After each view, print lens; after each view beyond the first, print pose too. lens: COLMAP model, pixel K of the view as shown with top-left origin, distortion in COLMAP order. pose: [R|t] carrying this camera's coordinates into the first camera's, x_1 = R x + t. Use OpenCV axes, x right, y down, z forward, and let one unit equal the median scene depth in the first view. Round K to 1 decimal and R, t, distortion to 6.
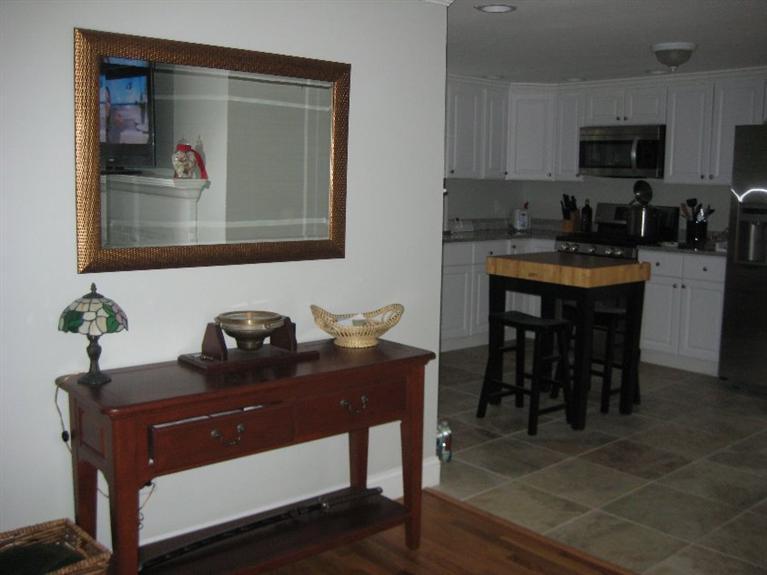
lens RADIAL K [[809.6, 0, 384.7], [0, 809.6, 287.5], [0, 0, 1]] dist [-0.160422, 0.165928]
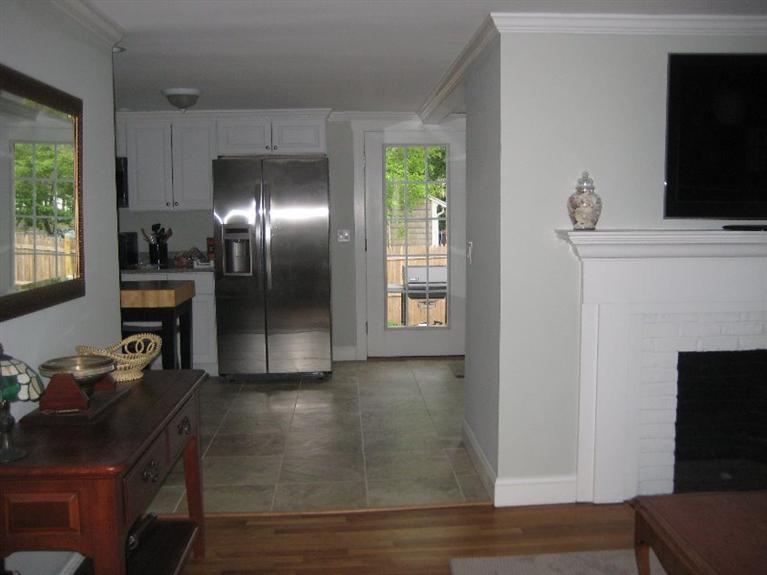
lens RADIAL K [[809.6, 0, 384.7], [0, 809.6, 287.5], [0, 0, 1]] dist [-0.160422, 0.165928]
pose [[0.607905, -0.100139, 0.787670, -0.305443], [0.127025, 0.991504, 0.028019, -0.013986], [-0.783783, 0.083021, 0.615460, 0.061420]]
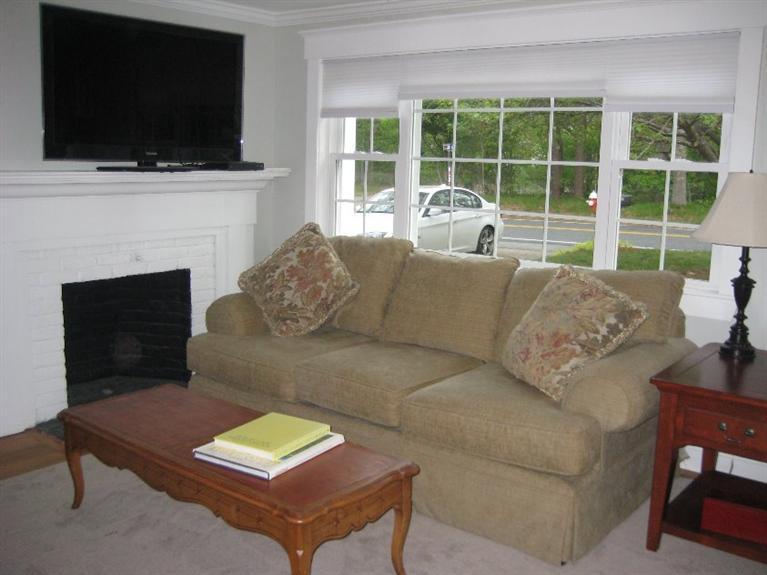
lens RADIAL K [[809.6, 0, 384.7], [0, 809.6, 287.5], [0, 0, 1]] dist [-0.160422, 0.165928]
pose [[-0.181003, -0.184508, 0.966020, -0.407284], [0.098987, 0.973839, 0.204549, -0.028675], [-0.978488, 0.132647, -0.158004, 0.123388]]
